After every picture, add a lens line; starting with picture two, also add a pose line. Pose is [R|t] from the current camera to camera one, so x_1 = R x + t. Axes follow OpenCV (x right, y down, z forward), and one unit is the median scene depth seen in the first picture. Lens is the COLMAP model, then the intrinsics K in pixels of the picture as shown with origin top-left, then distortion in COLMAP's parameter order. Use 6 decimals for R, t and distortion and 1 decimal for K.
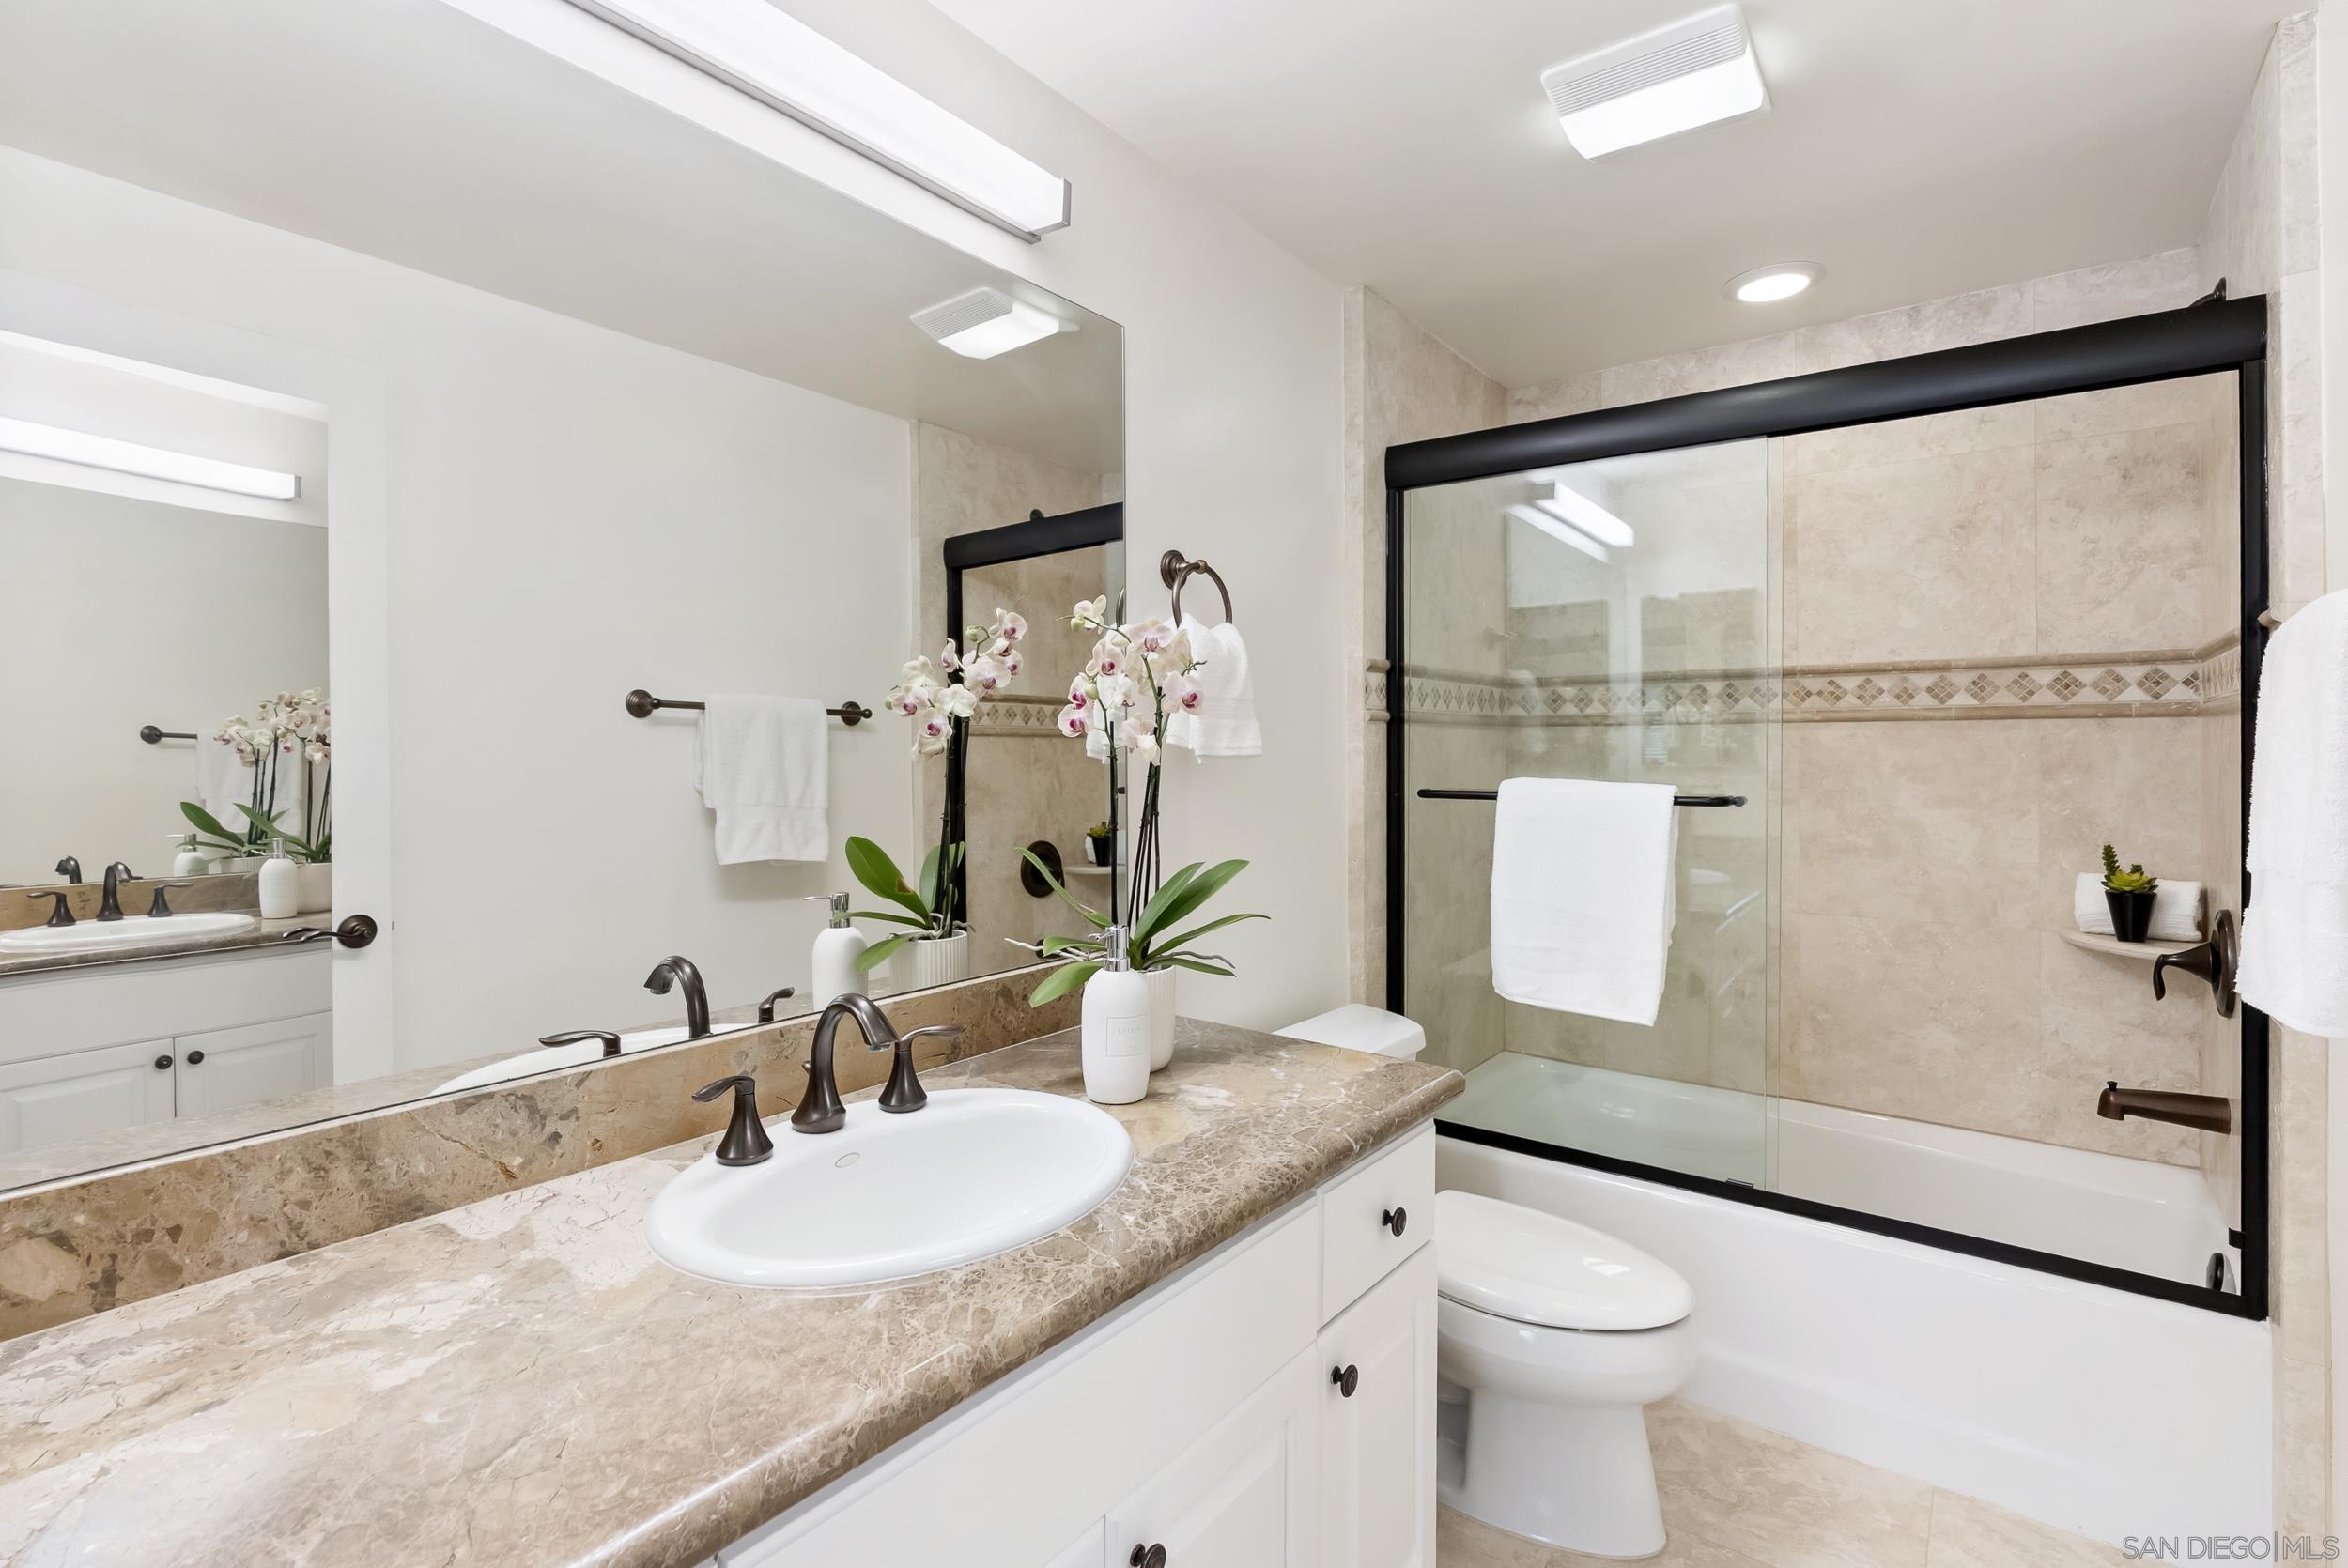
lens RADIAL K [[1067.4, 0, 1174.3], [0, 1067.4, 774.2], [0, 0, 1]] dist [-0.001627, 0.001341]
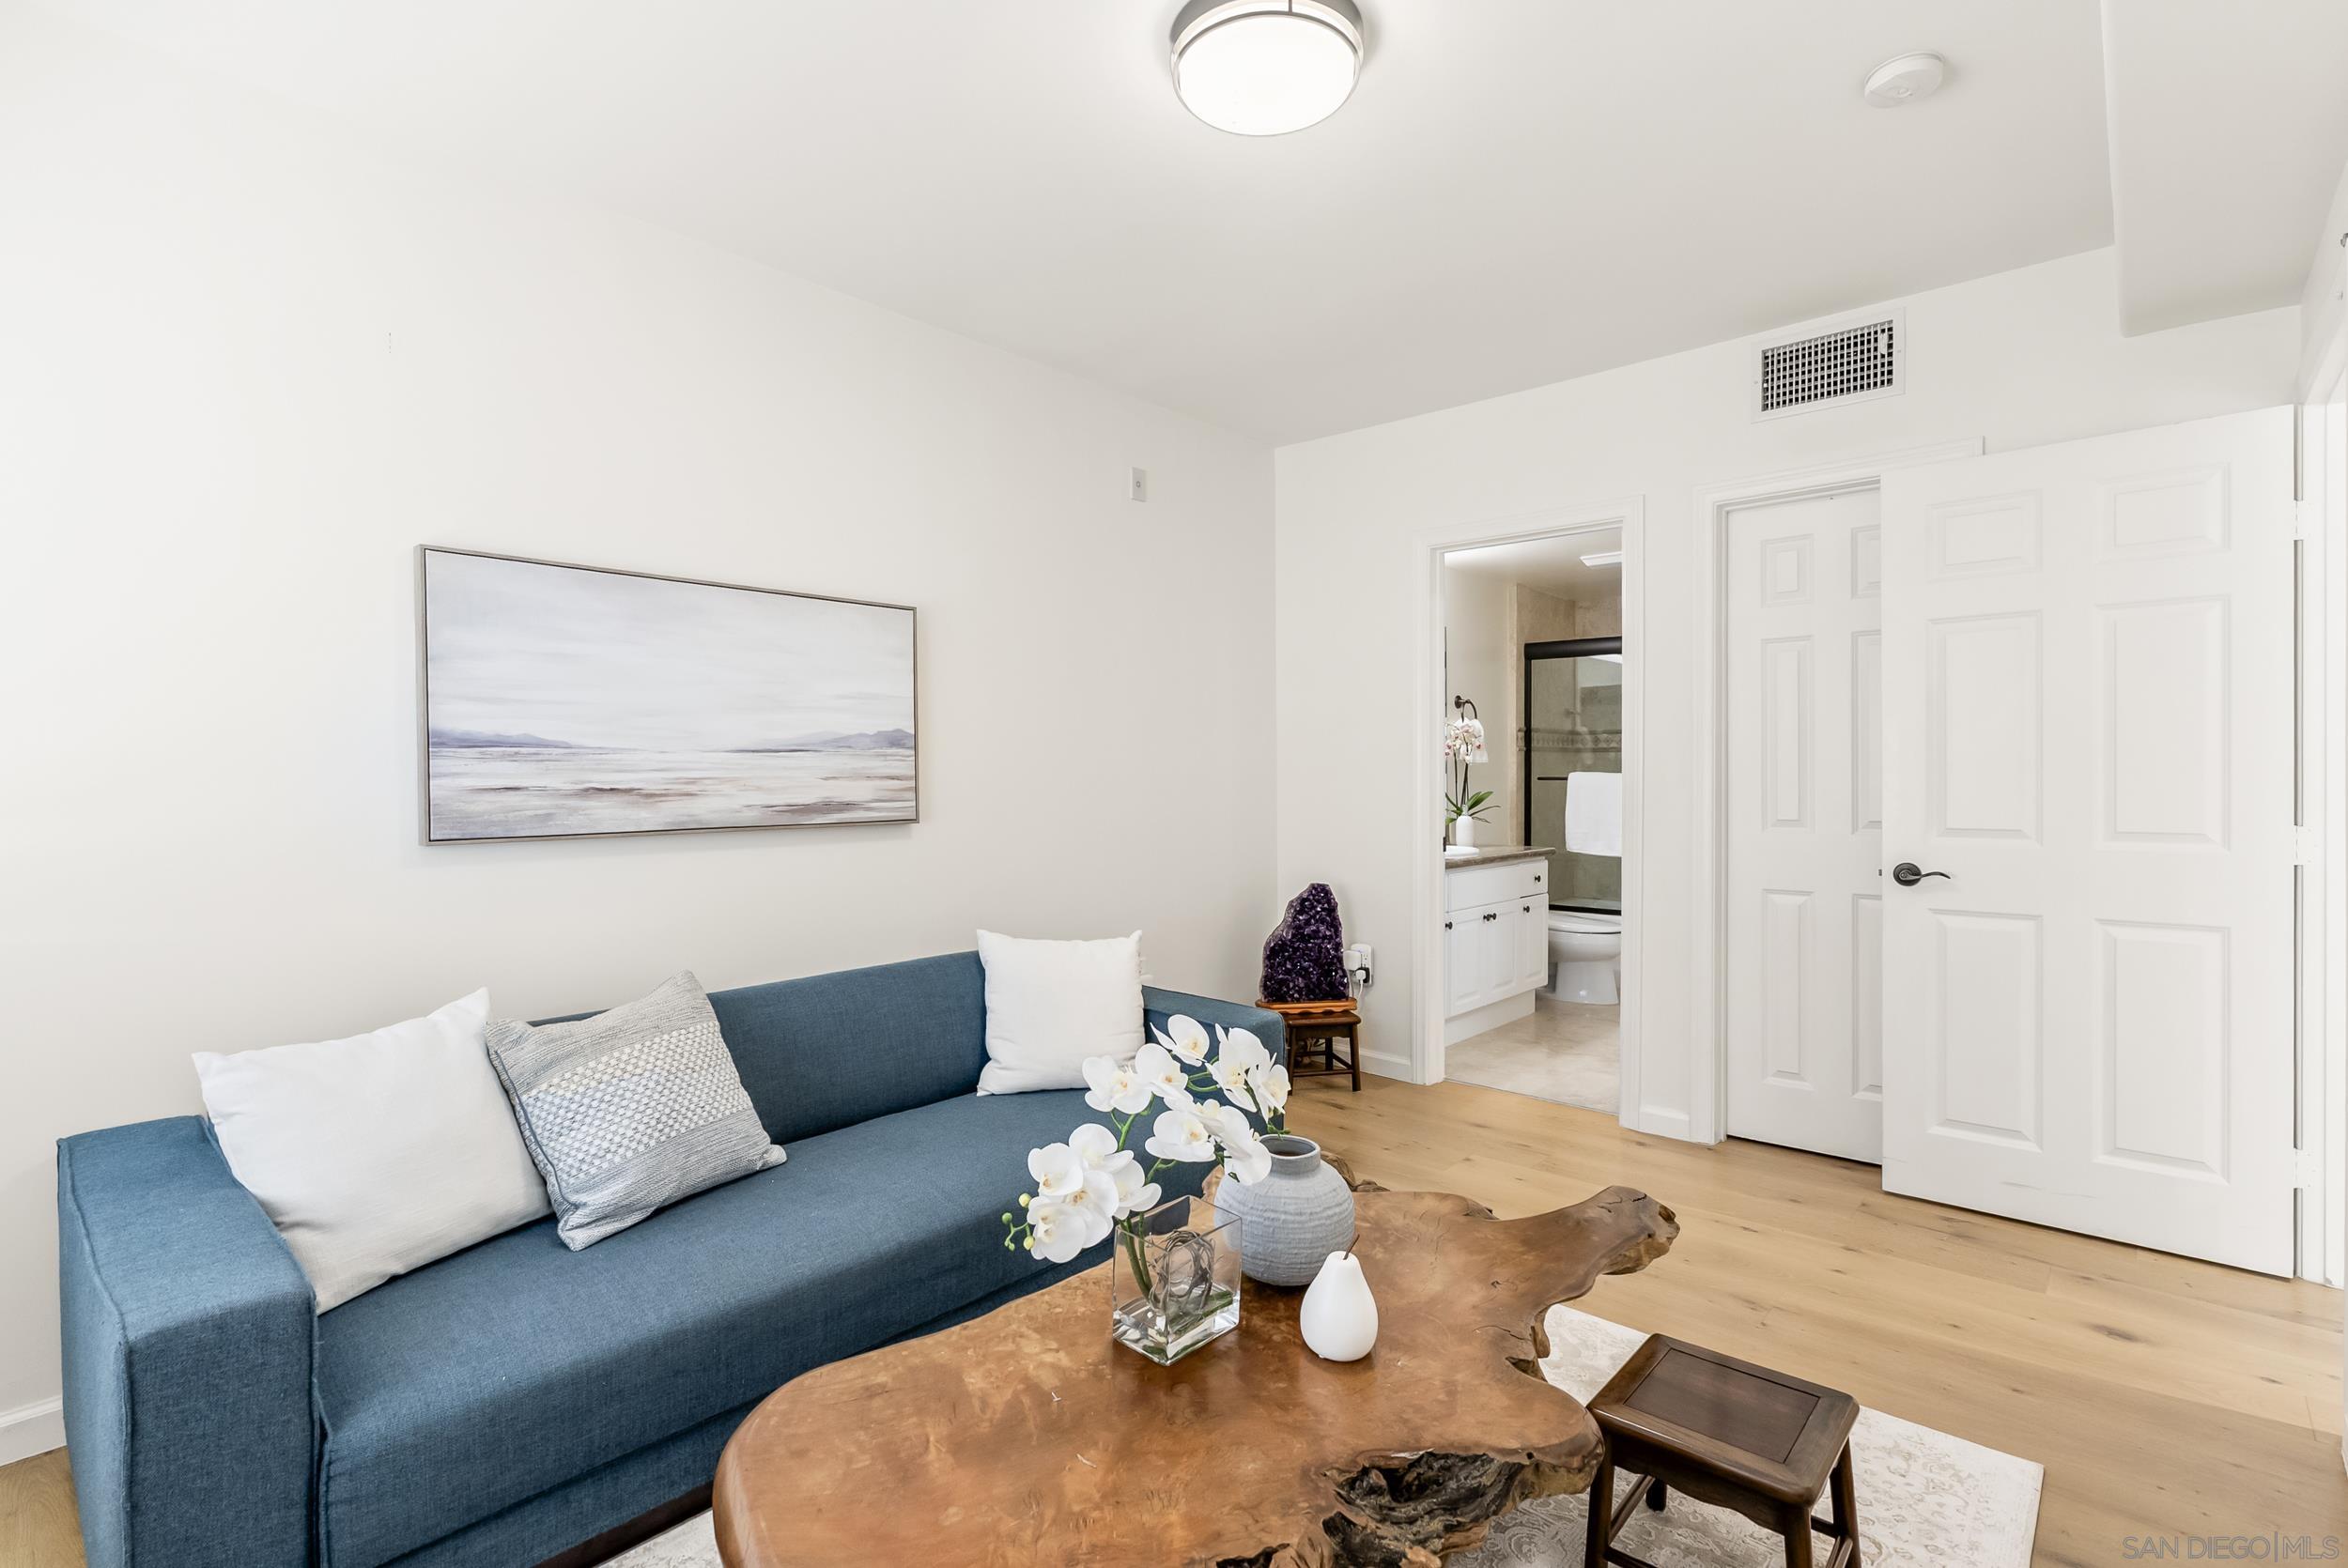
lens RADIAL K [[1067.4, 0, 1174.3], [0, 1067.4, 774.2], [0, 0, 1]] dist [-0.001627, 0.001341]
pose [[0.996917, 0.001472, -0.078450, -0.429188], [-0.002824, 0.999849, -0.017134, 0.052112], [0.078413, 0.017303, 0.996771, -1.583822]]
